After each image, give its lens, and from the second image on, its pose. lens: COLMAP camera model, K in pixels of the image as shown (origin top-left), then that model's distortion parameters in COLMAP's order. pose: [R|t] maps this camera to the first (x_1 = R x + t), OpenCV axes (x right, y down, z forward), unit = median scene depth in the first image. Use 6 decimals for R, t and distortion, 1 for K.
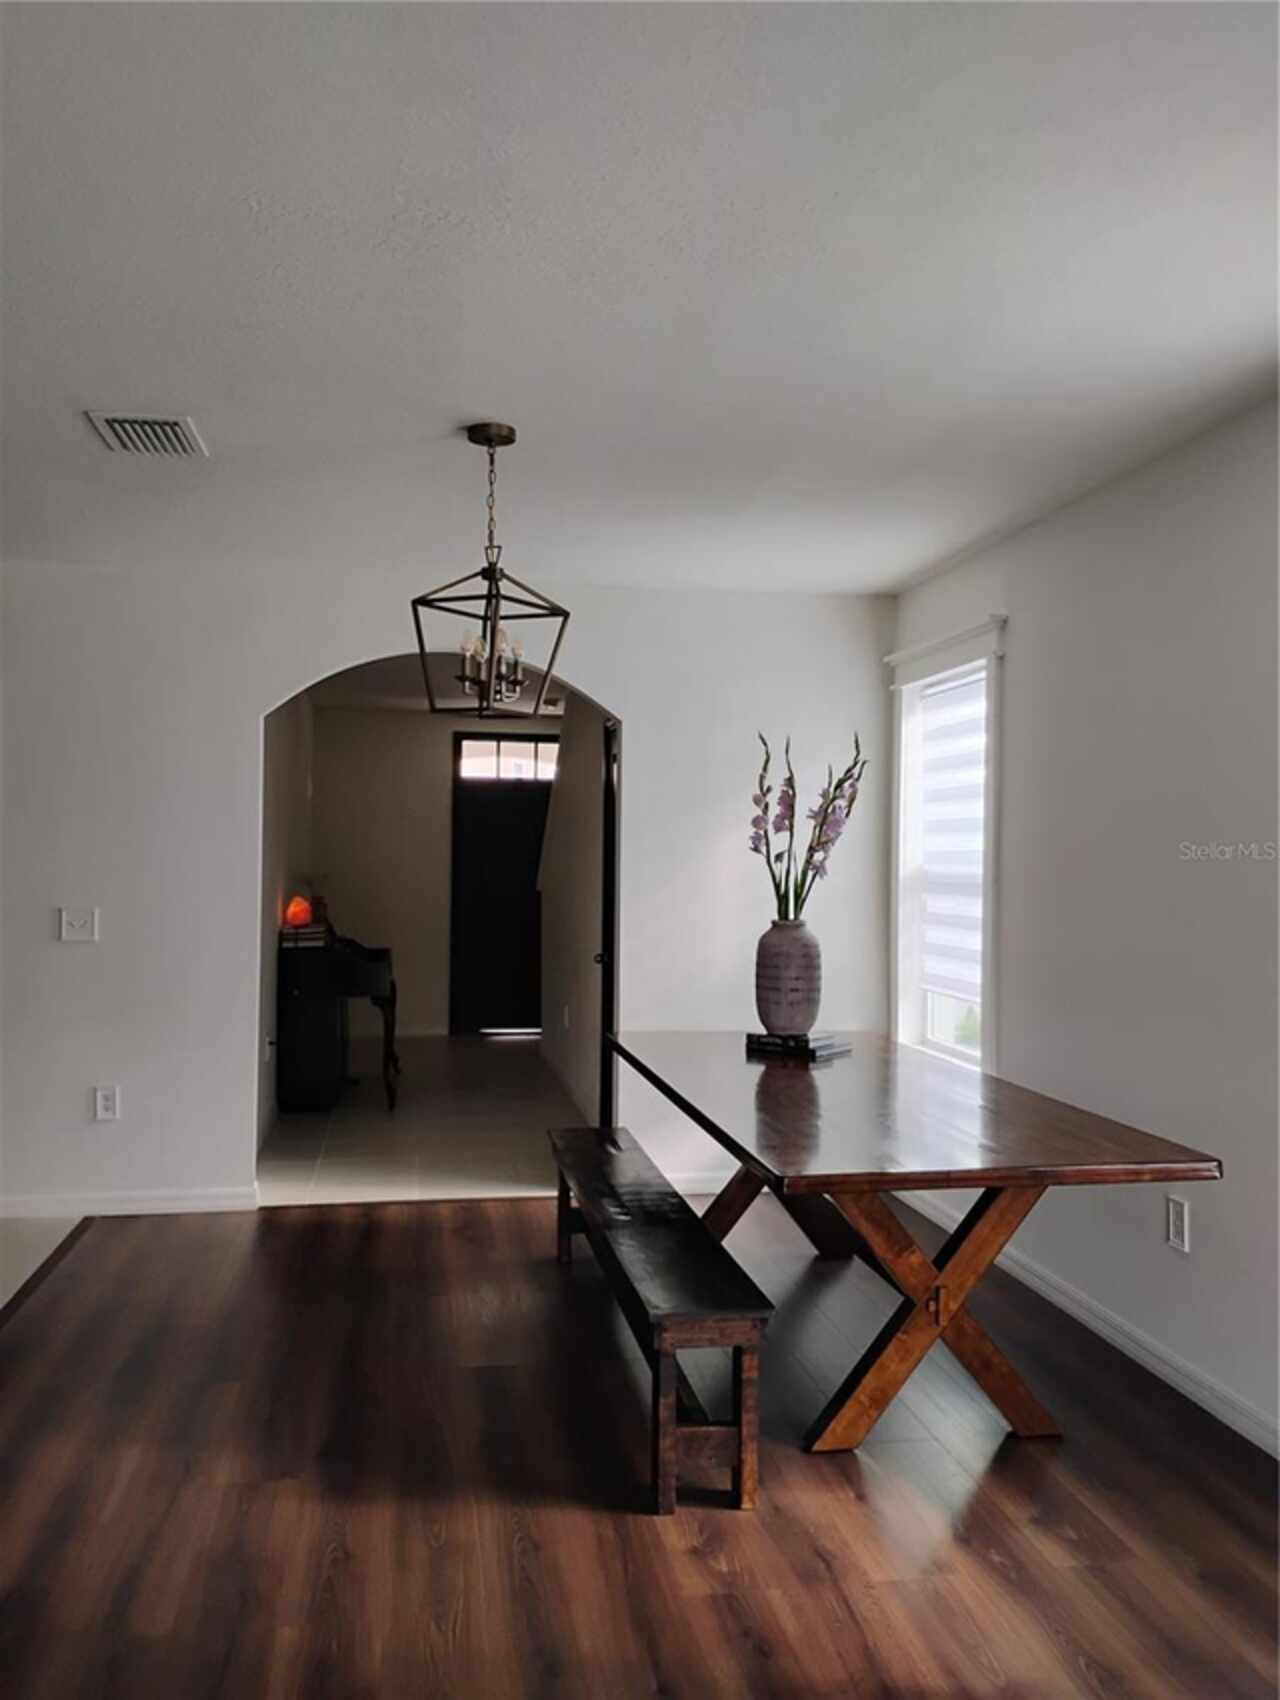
lens RADIAL K [[1407.2, 0, 640.0], [0, 1407.2, 850.0], [0, 0, 1]] dist [0.068831, -0.101322]
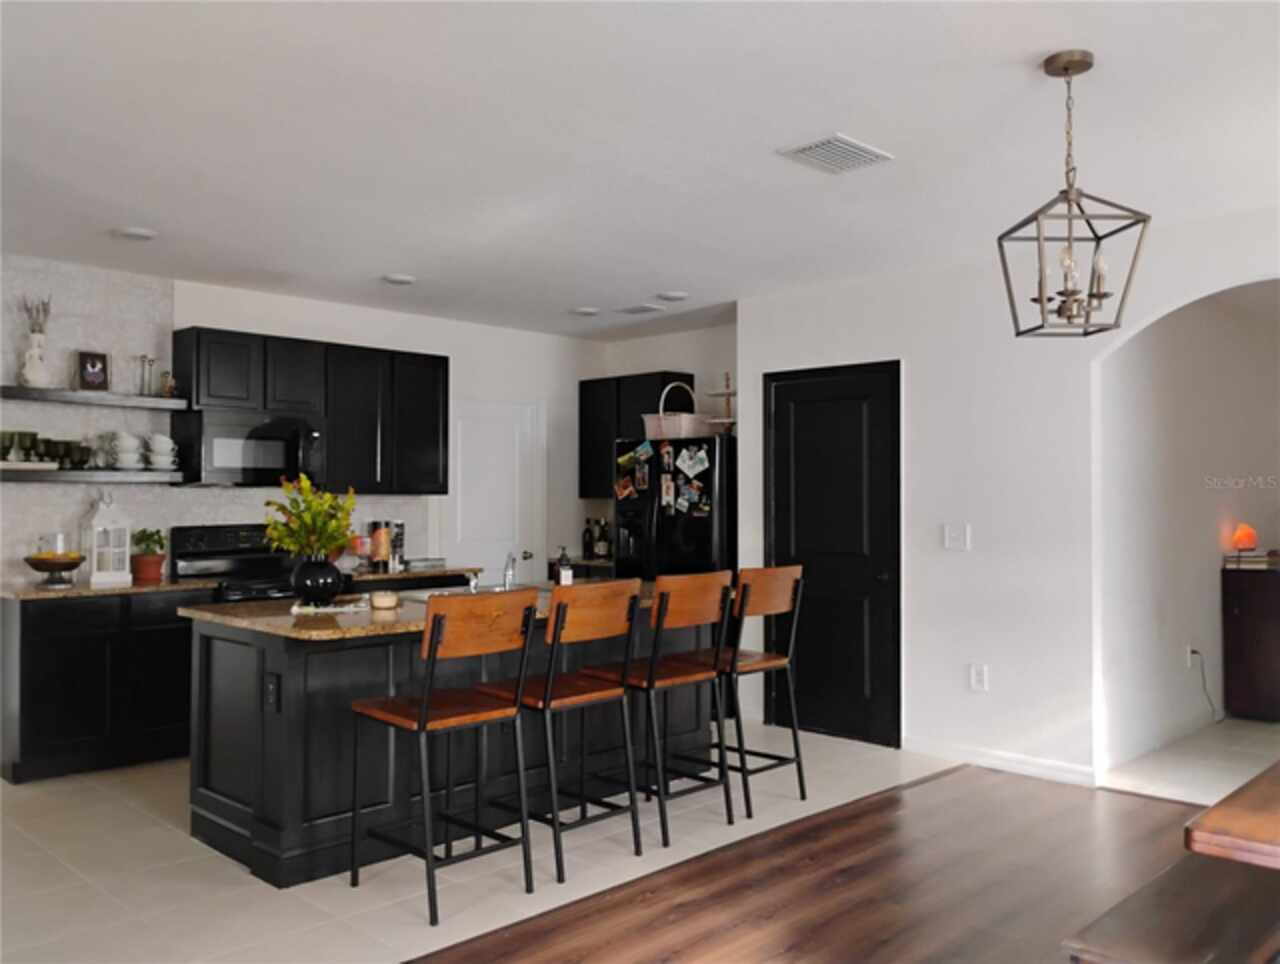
lens RADIAL K [[1059.6, 0, 640.0], [0, 1059.6, 482.0], [0, 0, 1]] dist [0.068831, -0.101322]
pose [[0.585422, -0.020454, -0.810471, 0.167162], [0.009874, 0.999787, -0.018100, 0.012311], [0.810669, 0.002594, 0.585499, 0.138634]]
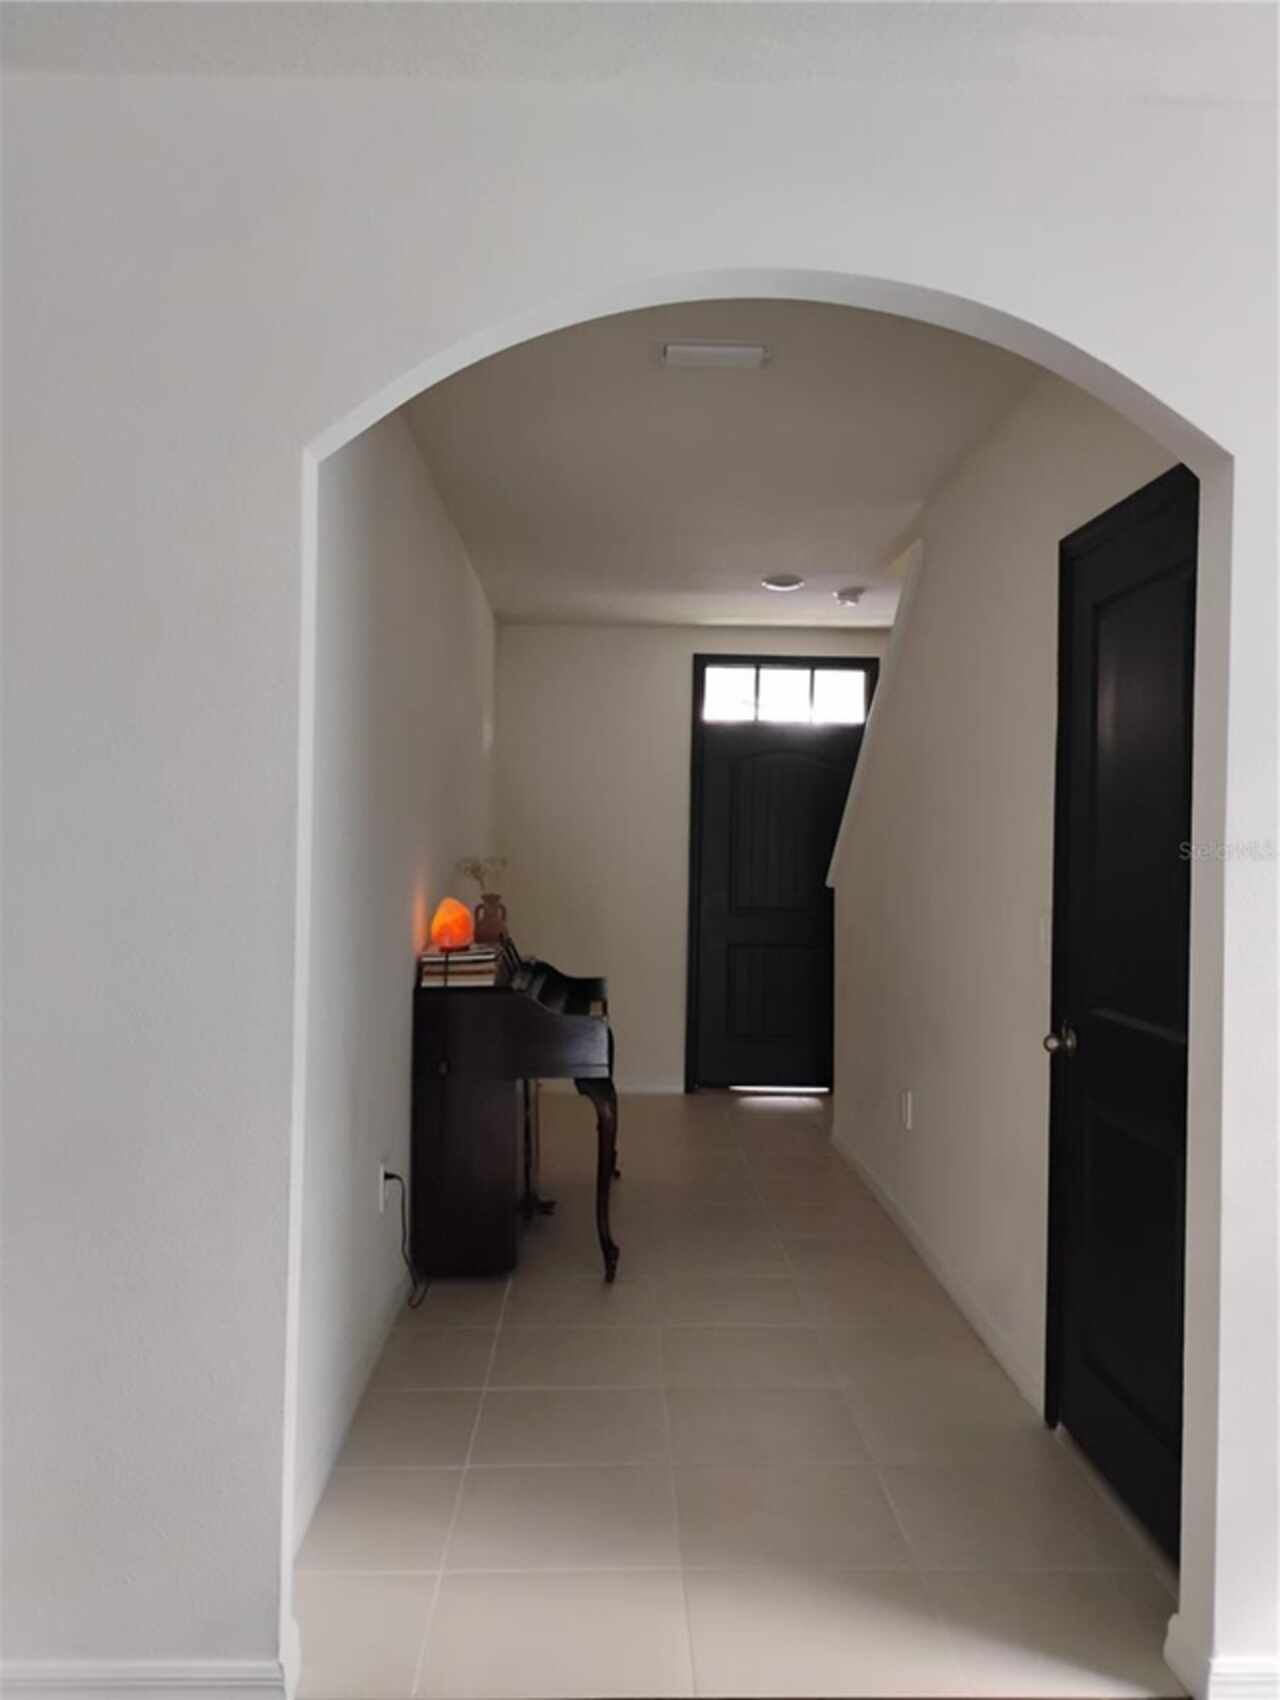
lens RADIAL K [[1407.2, 0, 640.0], [0, 1407.2, 850.0], [0, 0, 1]] dist [0.068831, -0.101322]
pose [[0.989878, 0.006991, -0.141751, -0.090237], [-0.005694, 0.999938, 0.009554, 0.008637], [0.141809, -0.008650, 0.989856, 0.471230]]
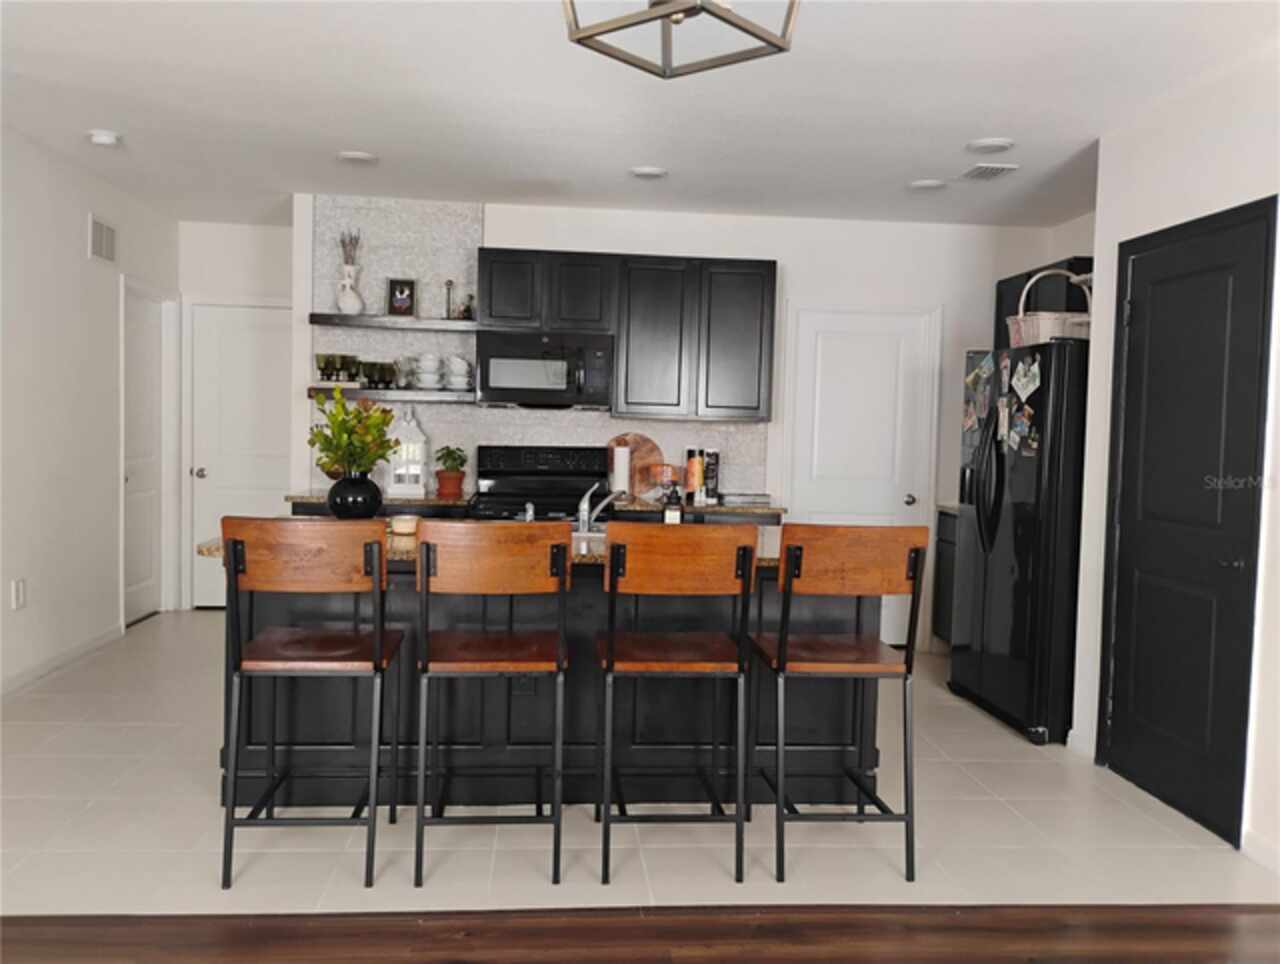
lens RADIAL K [[1059.6, 0, 640.0], [0, 1059.6, 482.0], [0, 0, 1]] dist [0.068831, -0.101322]
pose [[-0.074779, 0.039943, -0.996400, 0.128807], [-0.020976, 0.998913, 0.041618, 0.018901], [0.996979, 0.024013, -0.073860, 0.497941]]
